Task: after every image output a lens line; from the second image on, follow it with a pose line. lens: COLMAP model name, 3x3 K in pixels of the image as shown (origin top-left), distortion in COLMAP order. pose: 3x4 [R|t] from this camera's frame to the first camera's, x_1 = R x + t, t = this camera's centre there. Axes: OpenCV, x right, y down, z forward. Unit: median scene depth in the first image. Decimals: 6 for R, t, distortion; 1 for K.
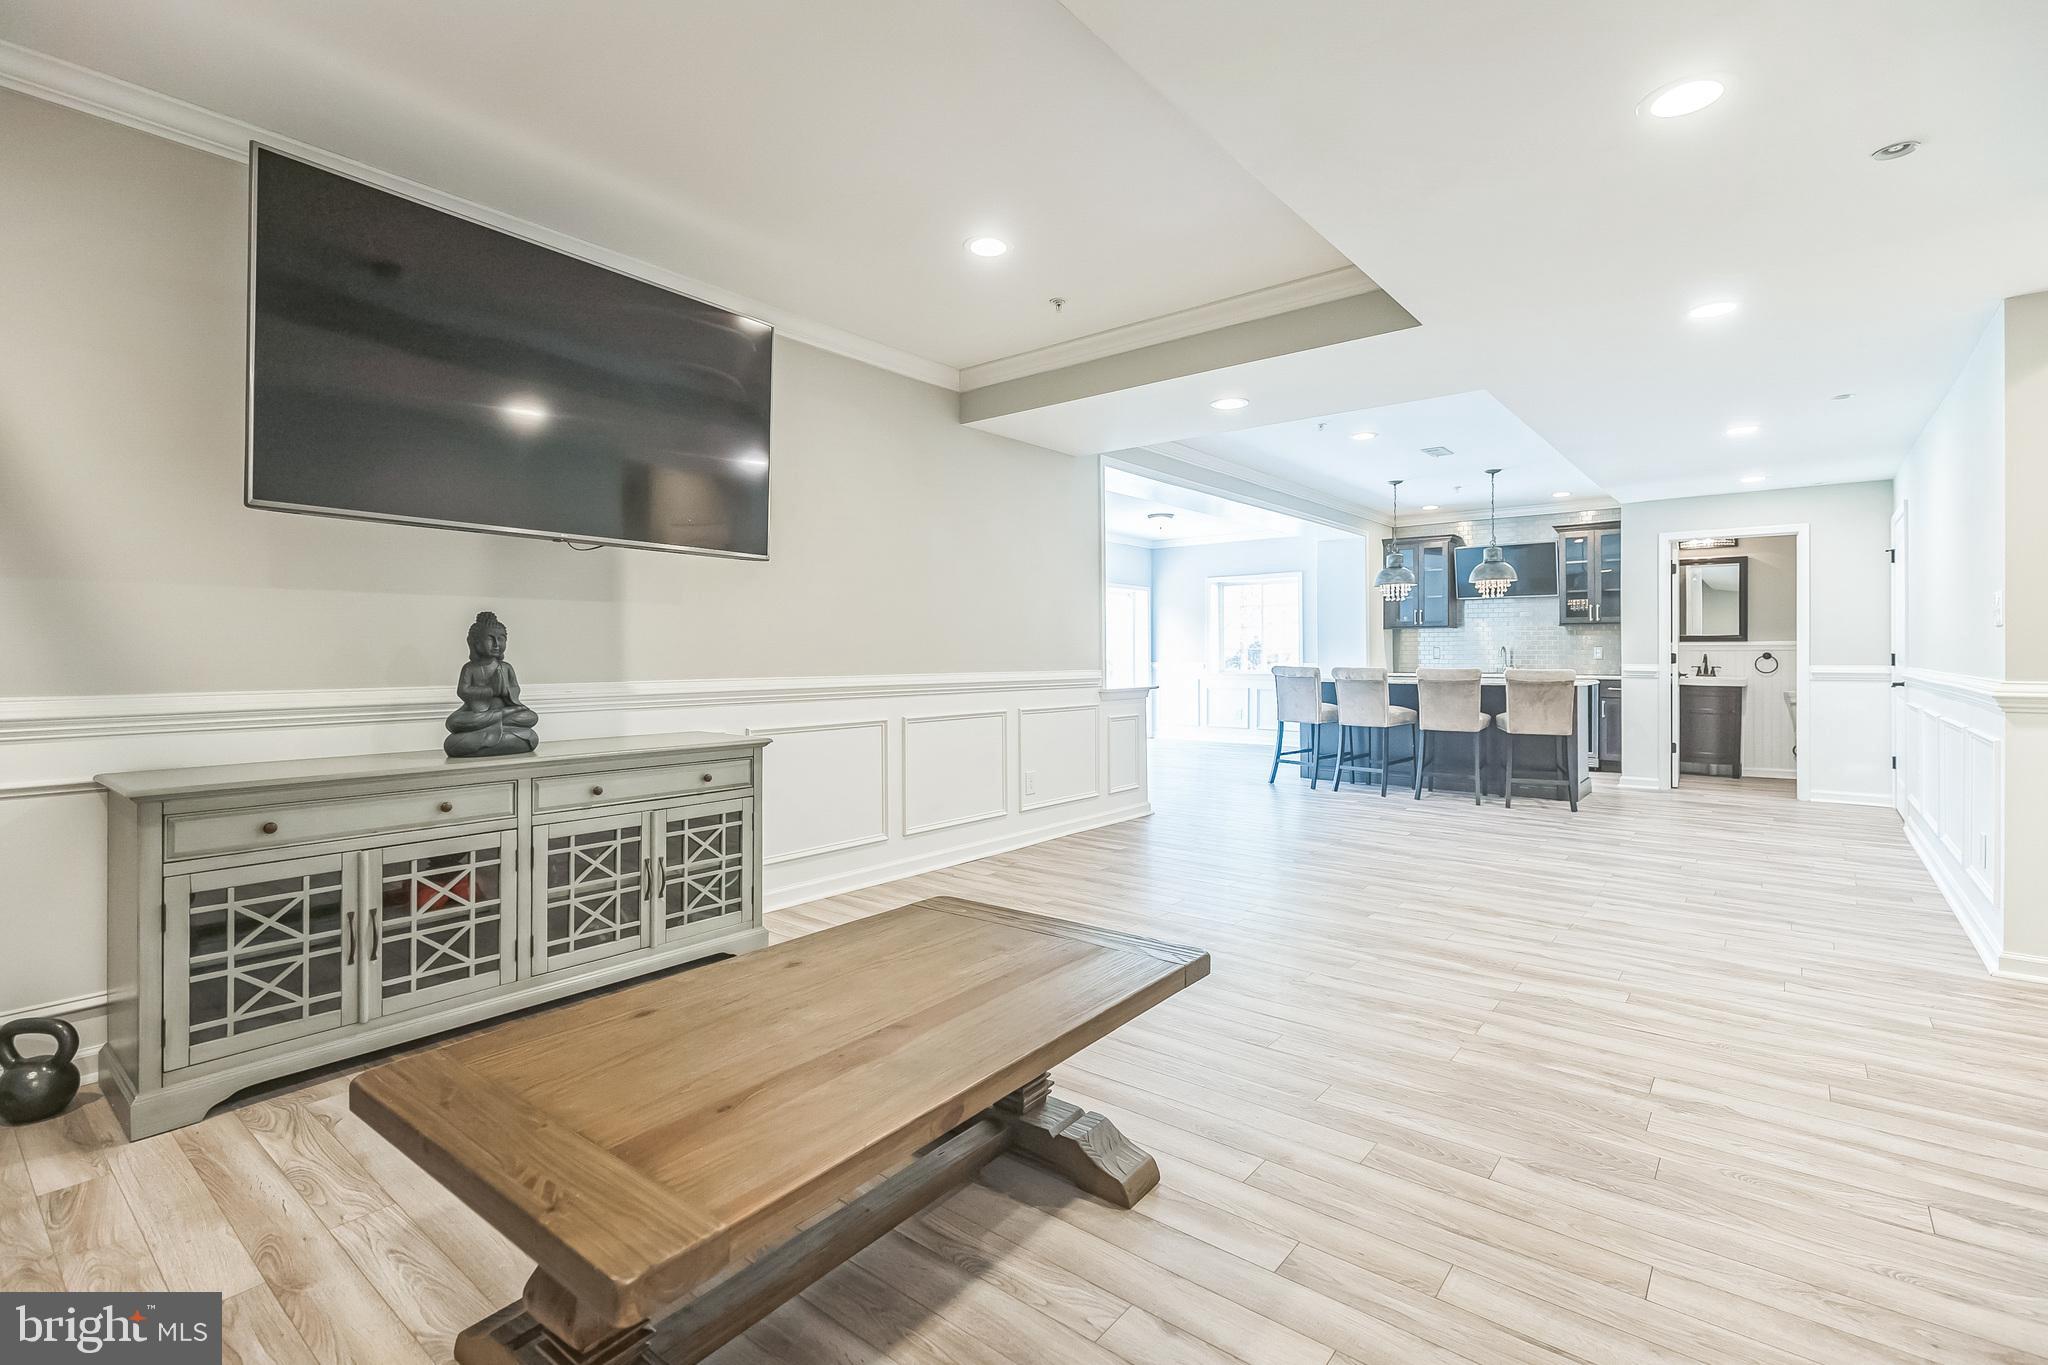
lens RADIAL K [[937.3, 0, 1002.5], [0, 937.3, 649.3], [0, 0, 1]] dist [0.018026, -0.002100]
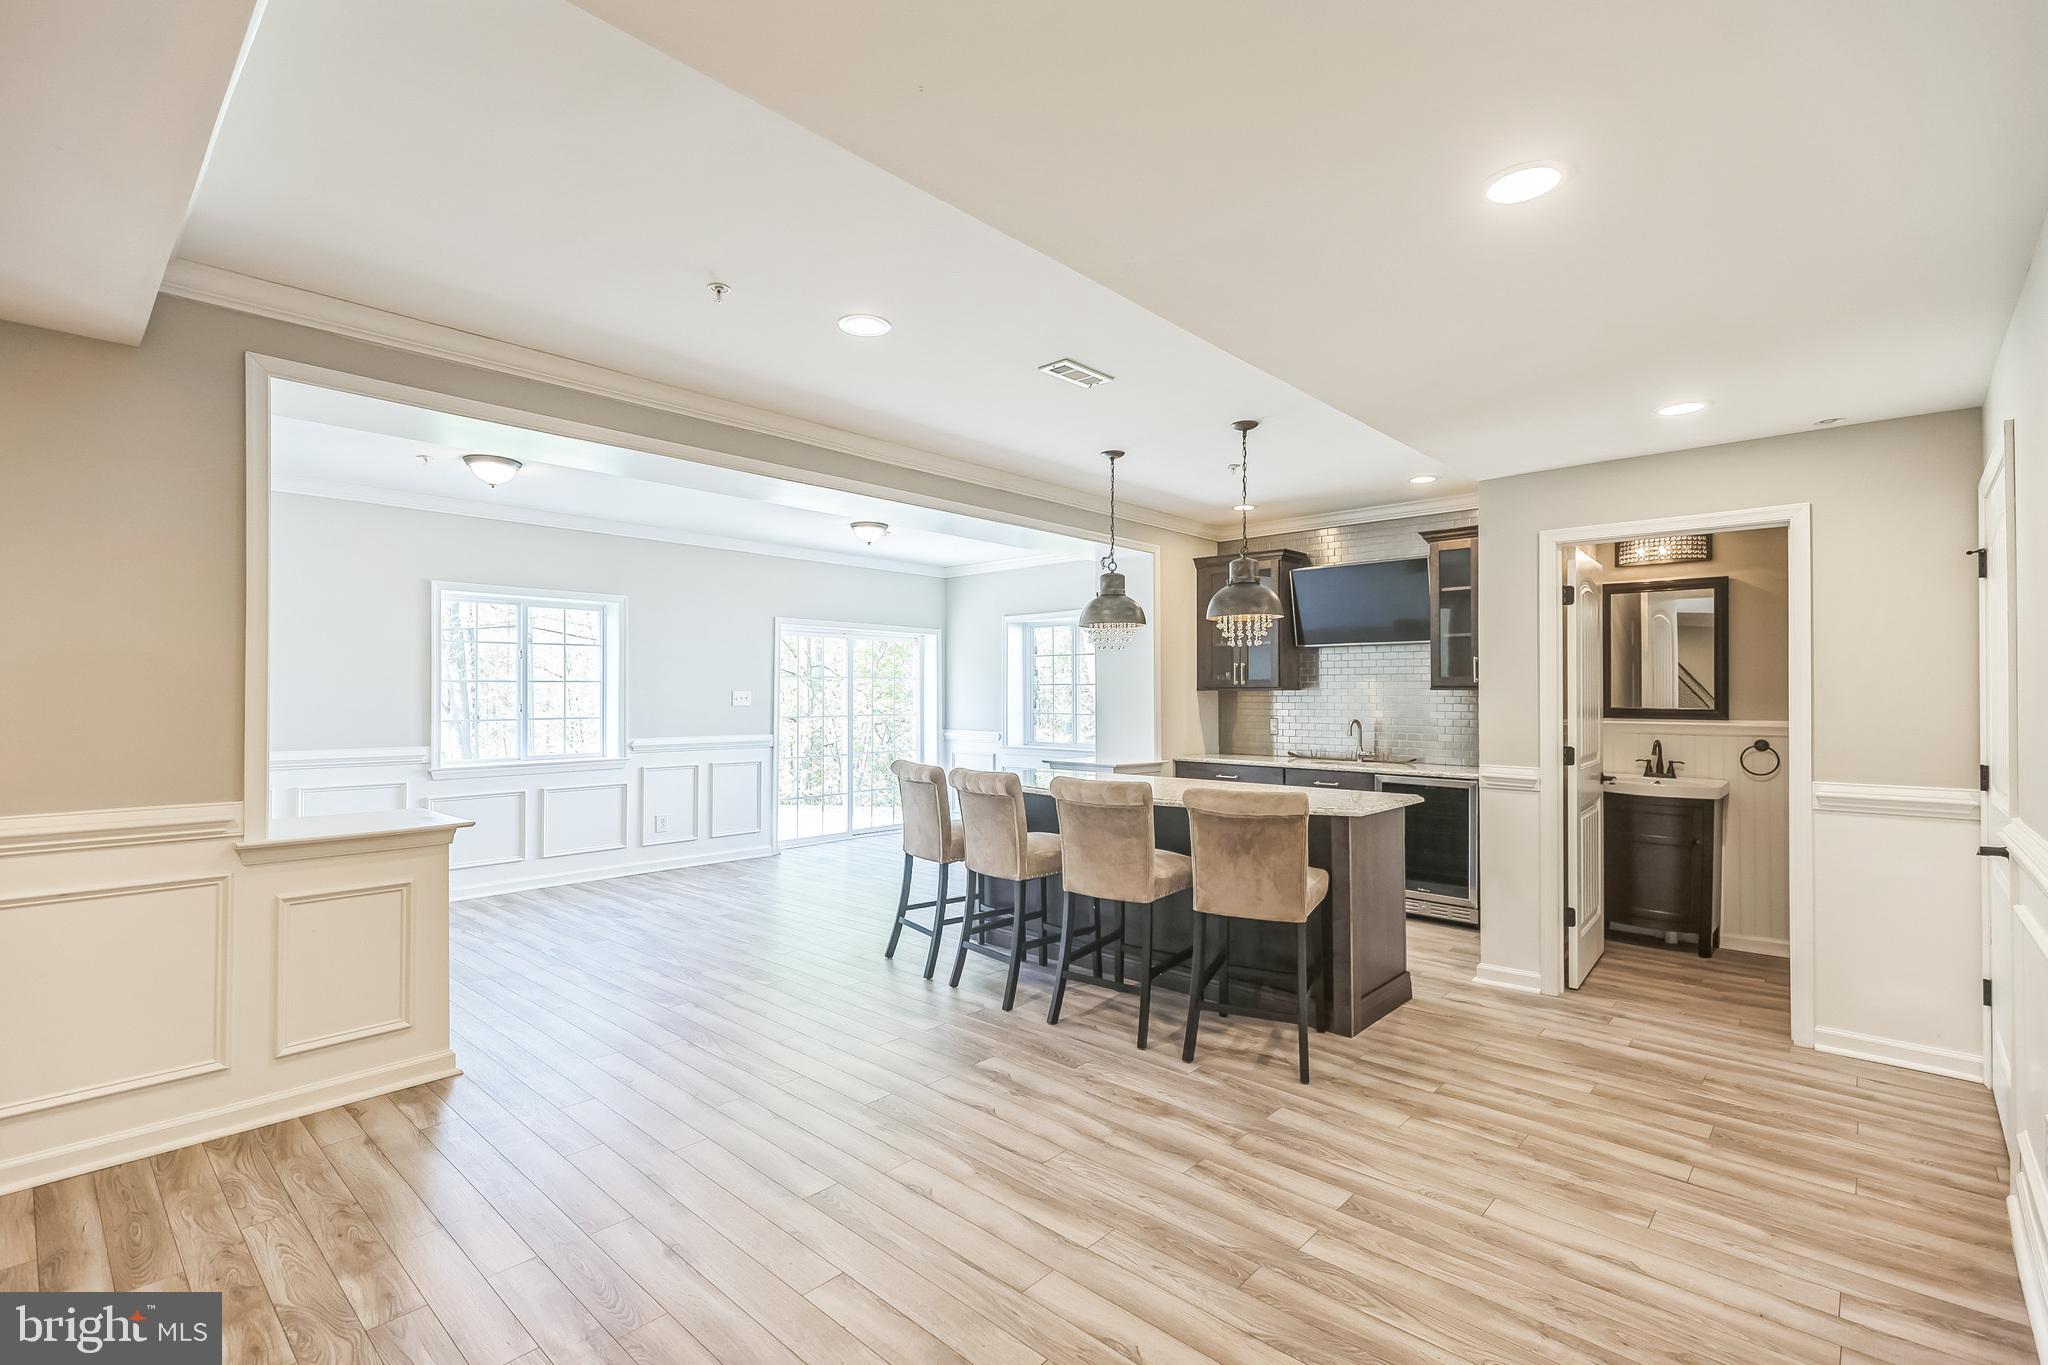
lens RADIAL K [[937.3, 0, 1004.4], [0, 937.3, 681.7], [0, 0, 1]] dist [0.018026, -0.002100]
pose [[0.998482, 0.002314, -0.055038, 0.372454], [-0.002972, 0.999925, -0.011870, -0.024077], [0.055006, 0.012015, 0.998414, 0.390363]]
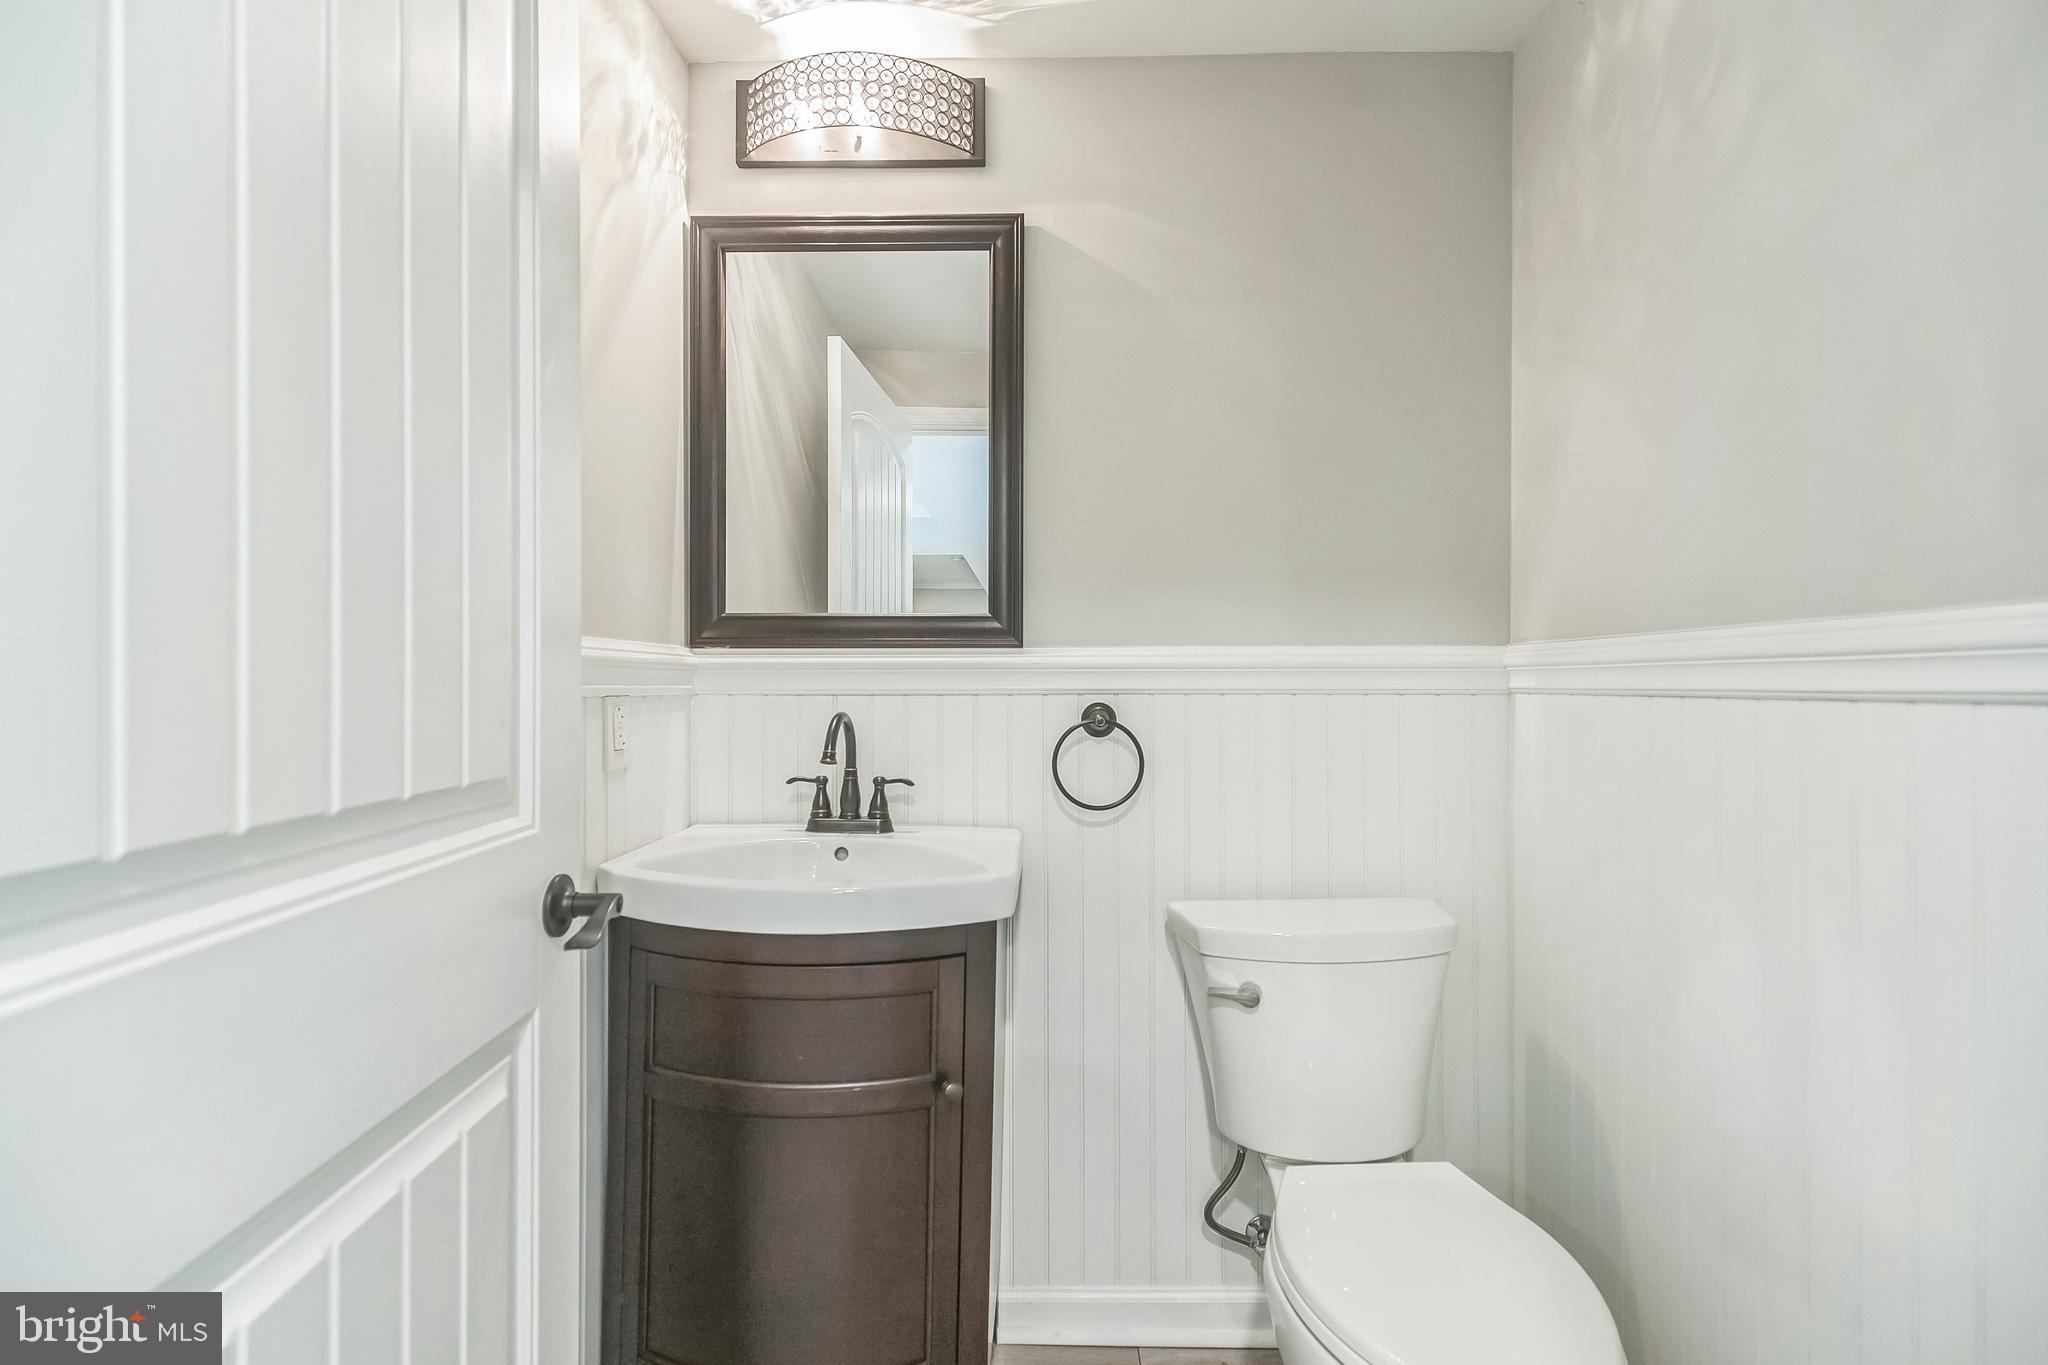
lens RADIAL K [[937.3, 0, 1027.9], [0, 937.3, 678.4], [0, 0, 1]] dist [0.018026, -0.002100]
pose [[0.781914, 0.000441, 0.623386, 0.673642], [-0.000824, 1.000000, 0.000326, -0.001692], [-0.623385, -0.000768, 0.781914, 0.856641]]
